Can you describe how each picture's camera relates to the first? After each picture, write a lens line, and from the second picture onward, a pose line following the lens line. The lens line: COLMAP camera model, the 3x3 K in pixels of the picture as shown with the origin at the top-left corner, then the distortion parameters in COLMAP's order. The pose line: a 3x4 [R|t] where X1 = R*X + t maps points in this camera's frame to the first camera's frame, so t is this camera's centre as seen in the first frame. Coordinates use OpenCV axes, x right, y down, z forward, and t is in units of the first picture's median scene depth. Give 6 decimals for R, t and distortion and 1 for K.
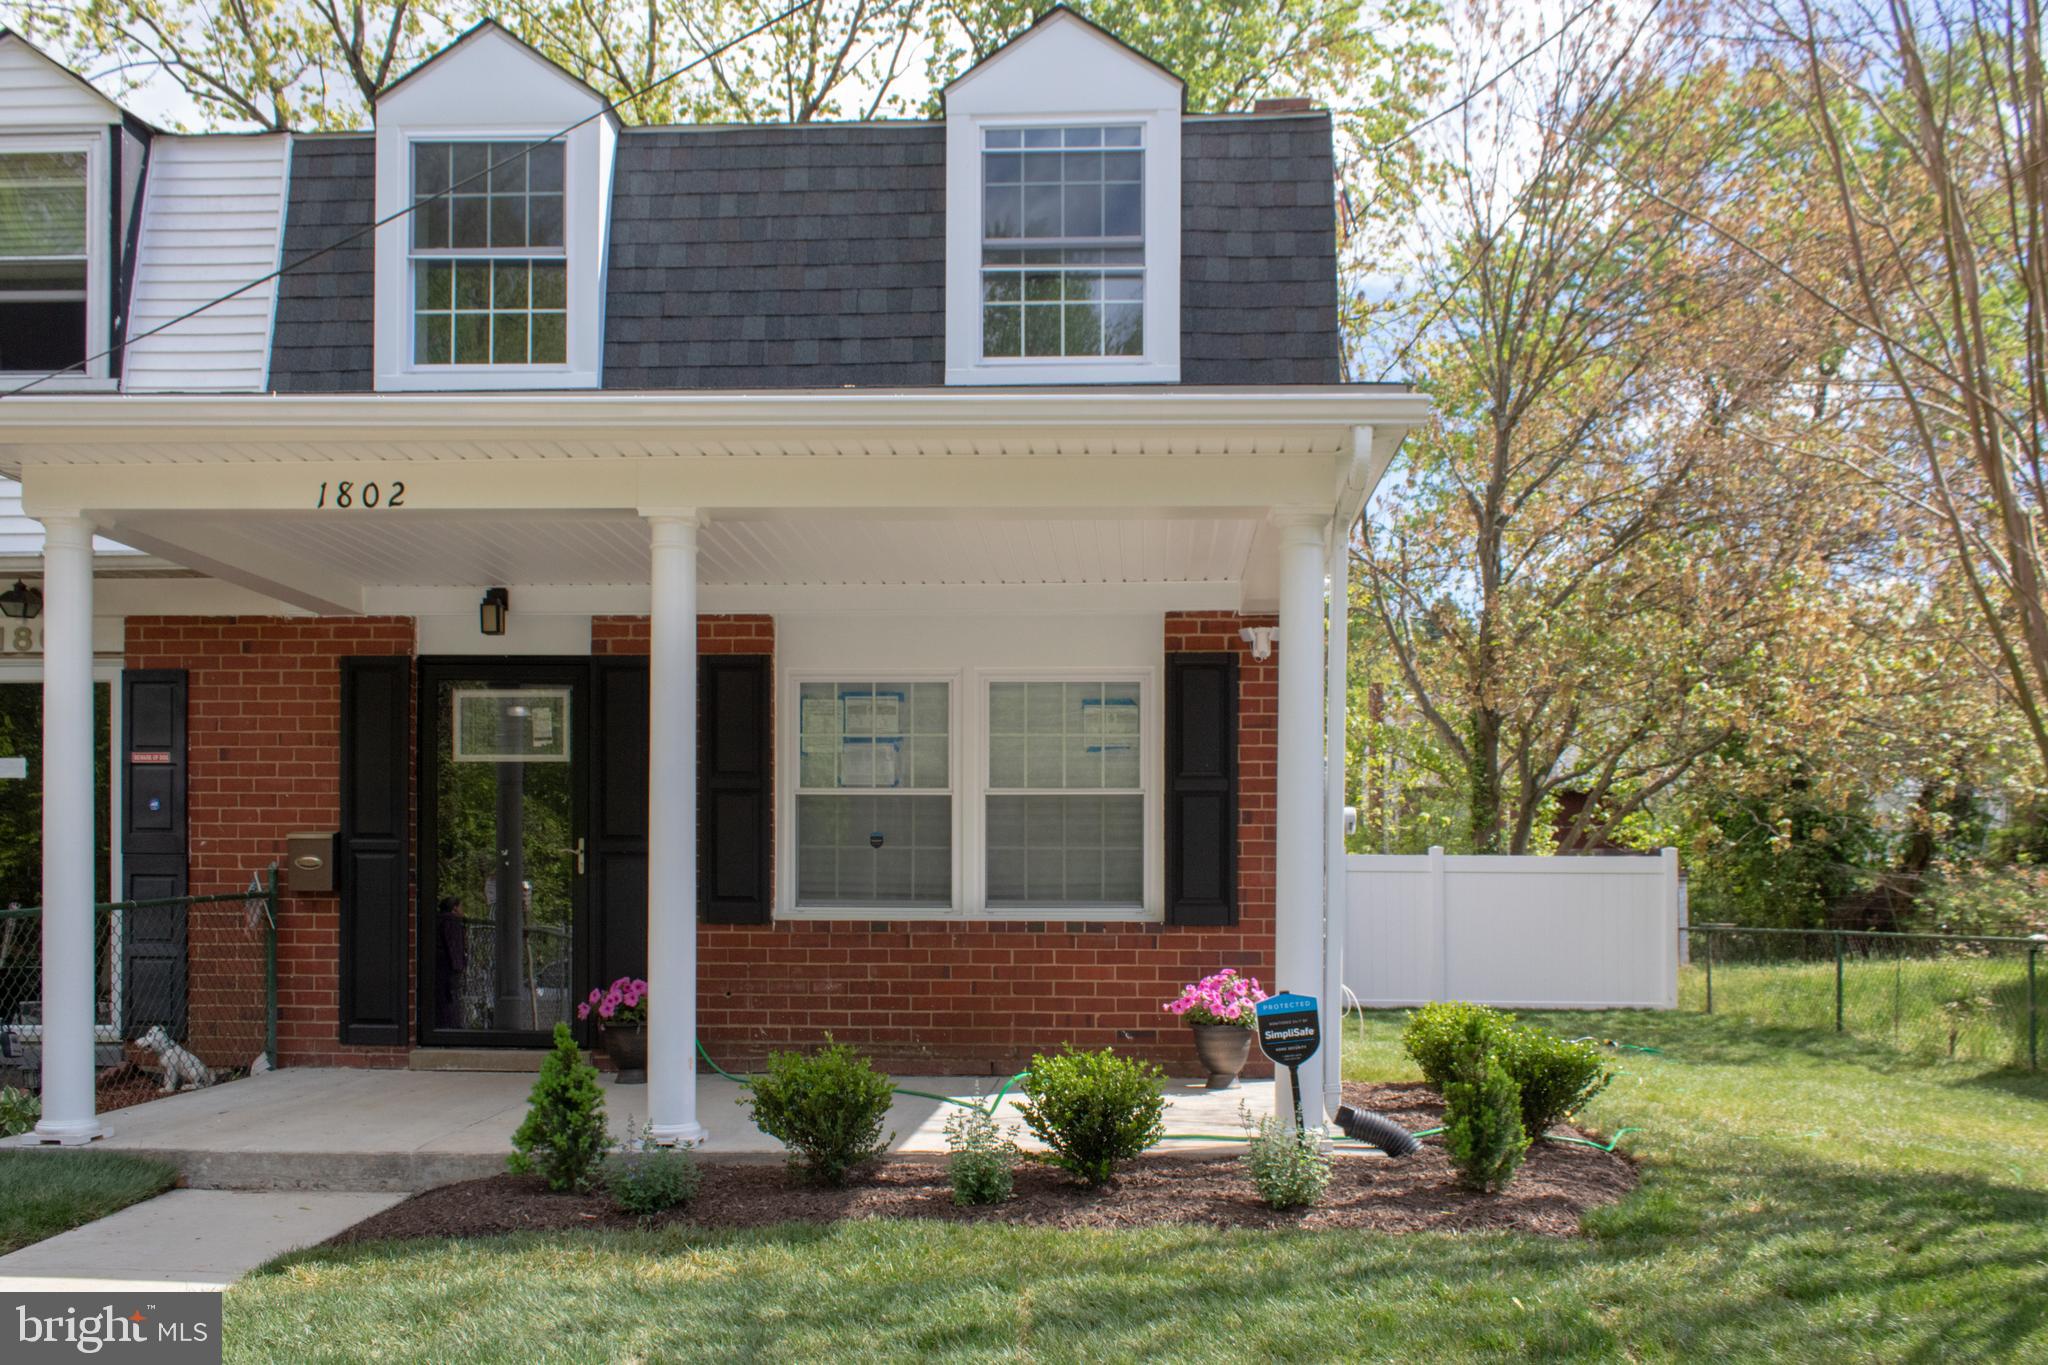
lens RADIAL K [[1675.5, 0, 1030.9], [0, 1675.5, 742.3], [0, 0, 1]] dist [-0.008708, 0.017527]
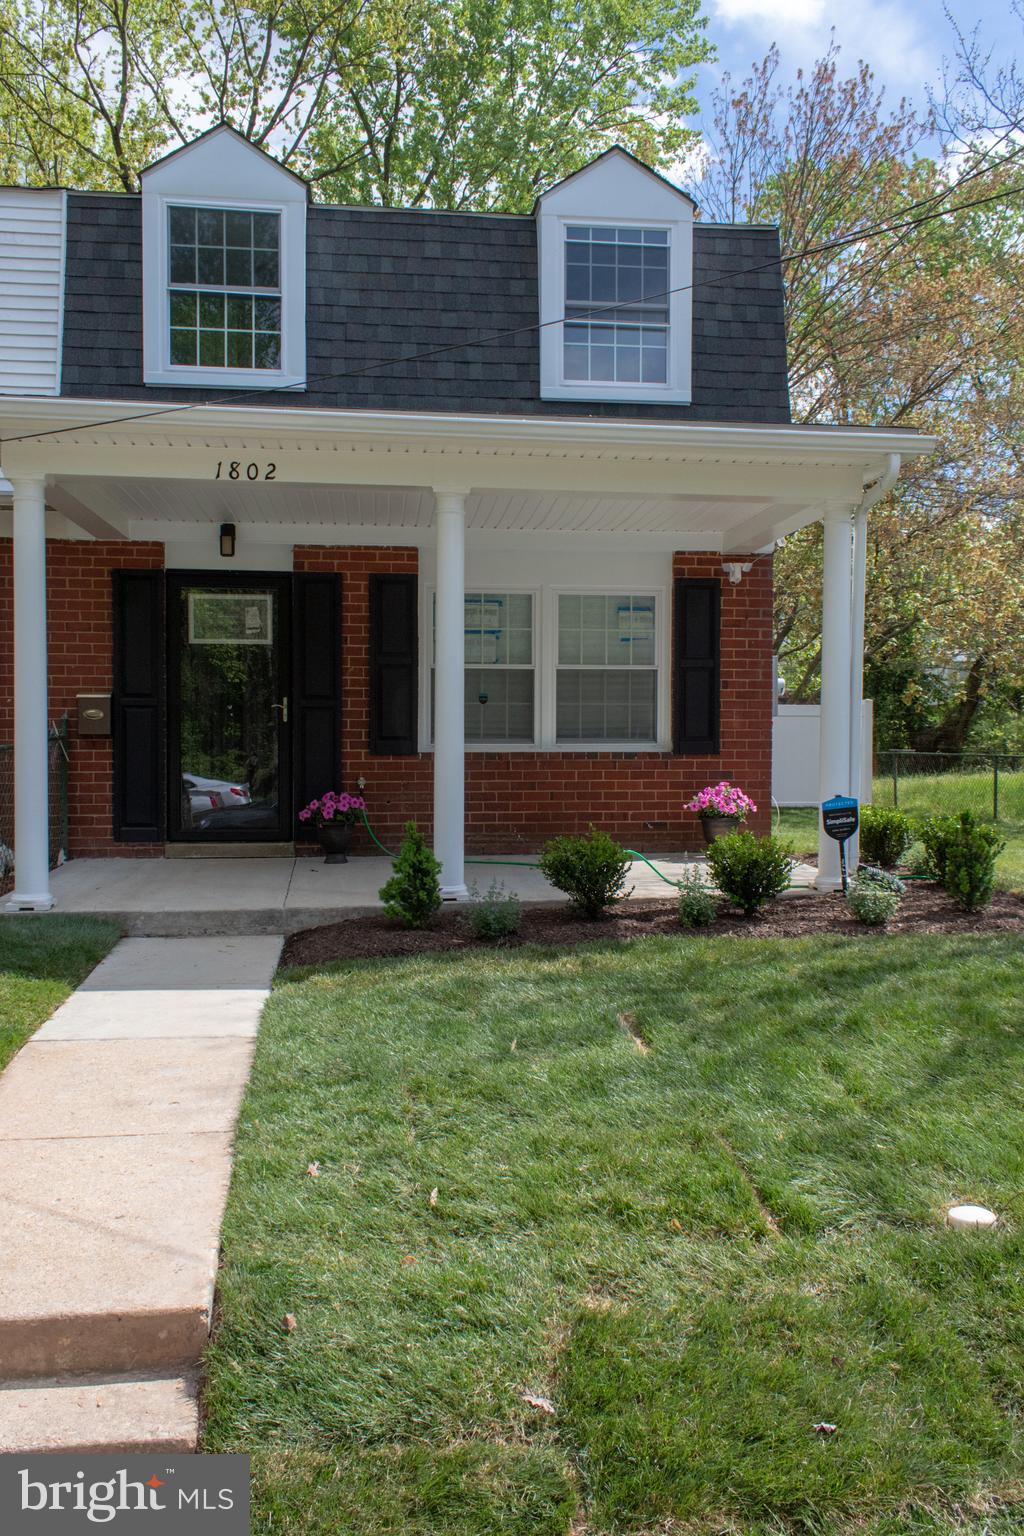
lens RADIAL K [[1259.0, 0, 505.9], [0, 1259.0, 643.4], [0, 0, 1]] dist [0.032550, -0.004915]
pose [[0.984183, 0.009414, 0.176907, -0.274627], [-0.013738, 0.999636, 0.023233, -0.017750], [-0.176623, -0.025296, 0.983953, -0.113185]]
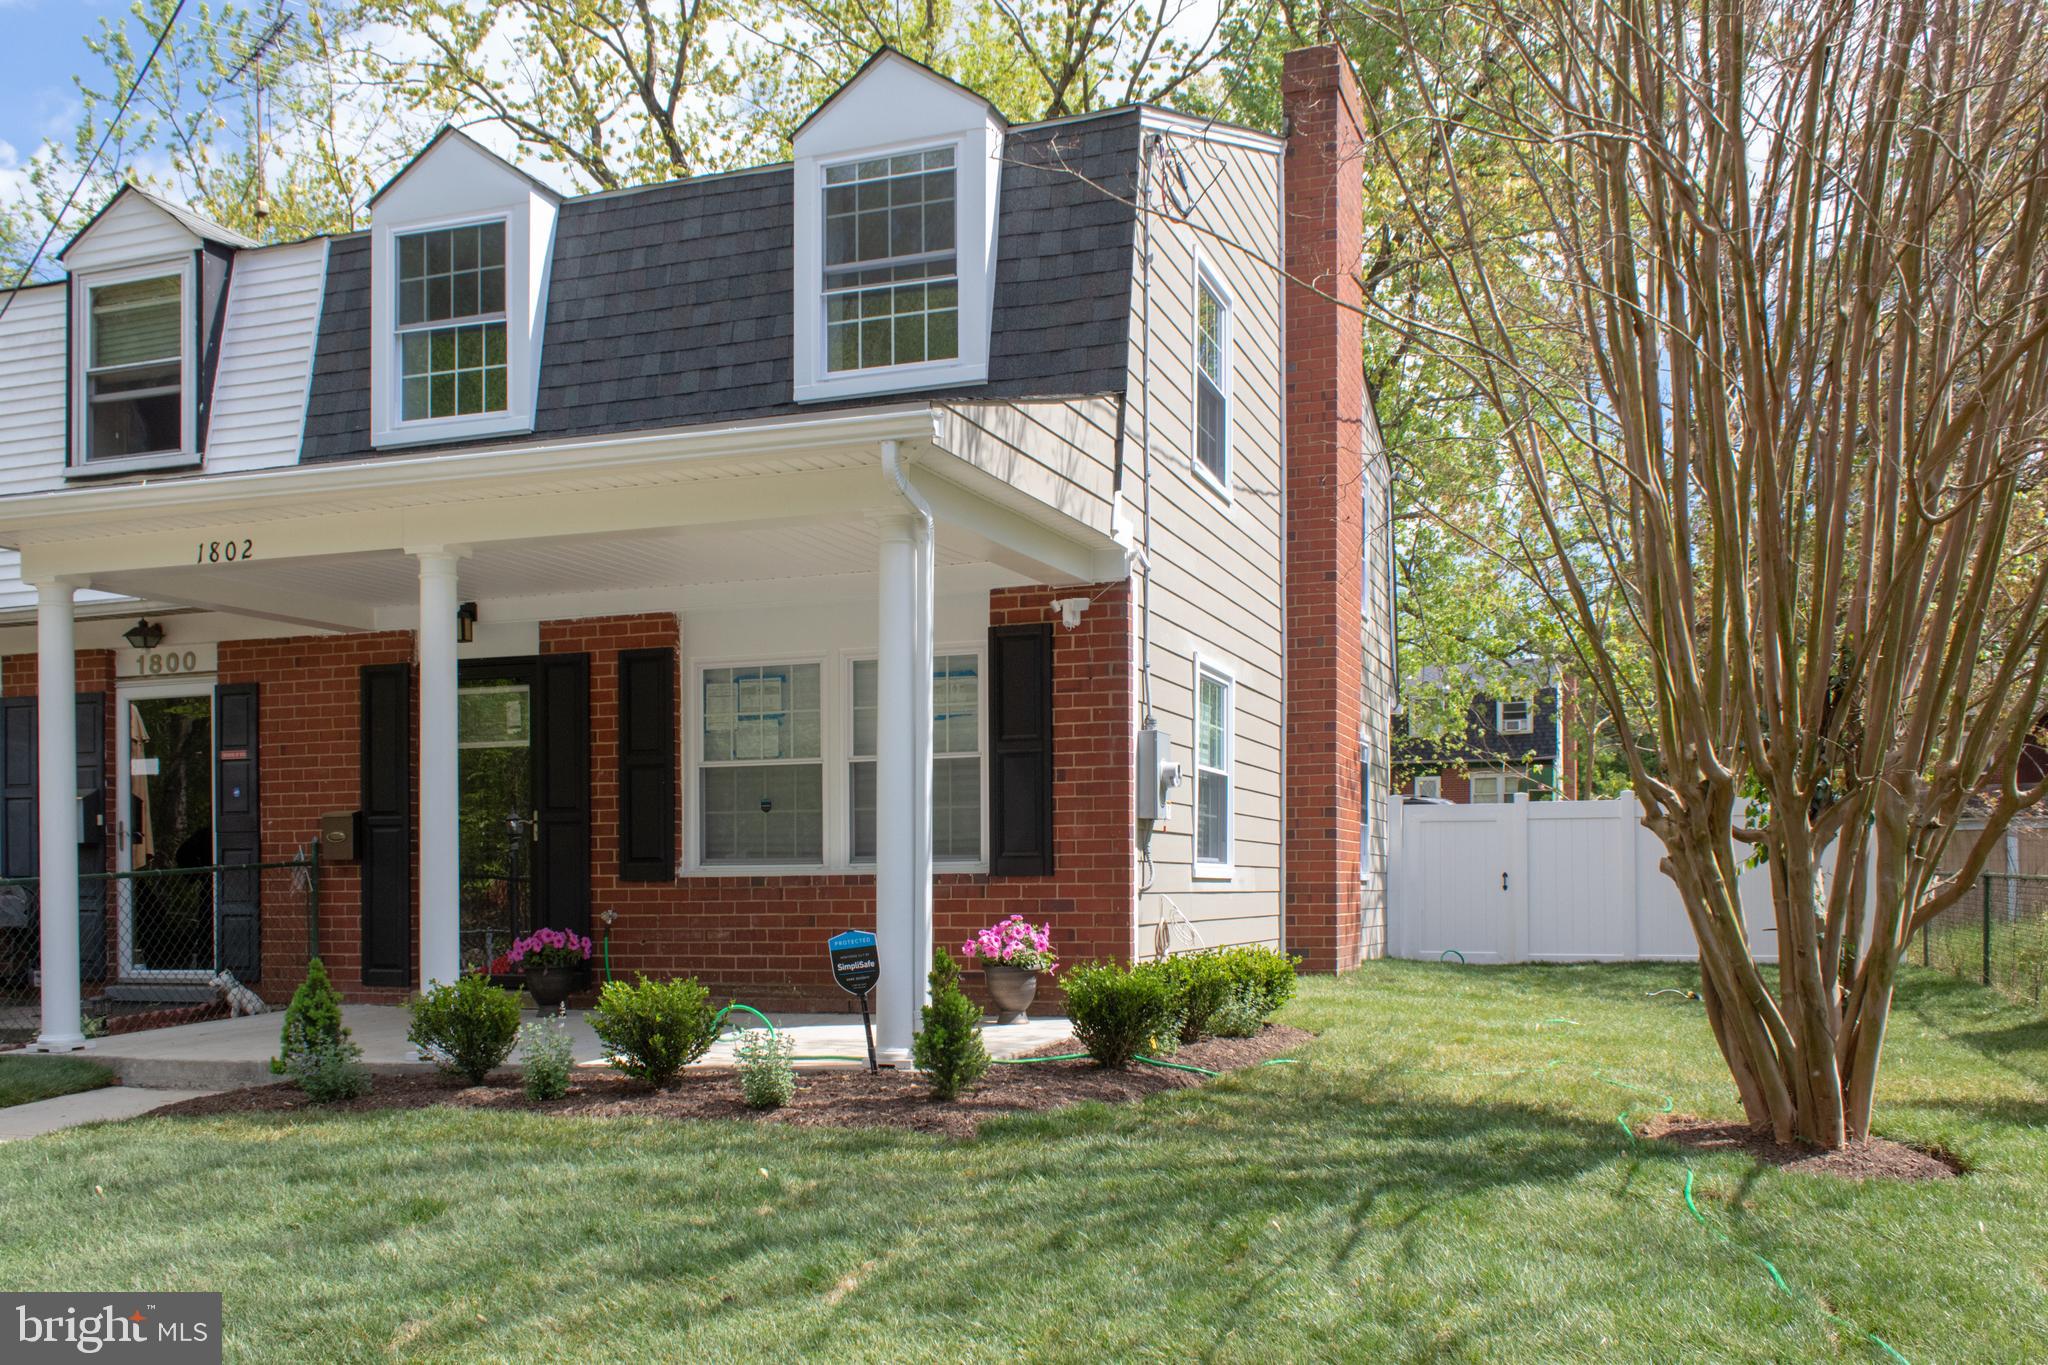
lens RADIAL K [[1821.7, 0, 1106.8], [0, 1821.7, 683.6], [0, 0, 1]] dist [0.006075, -0.000725]
pose [[0.957949, -0.045693, -0.283276, 0.483295], [0.044745, 0.998950, -0.009820, -0.001476], [0.283427, -0.003268, 0.958988, -0.116676]]
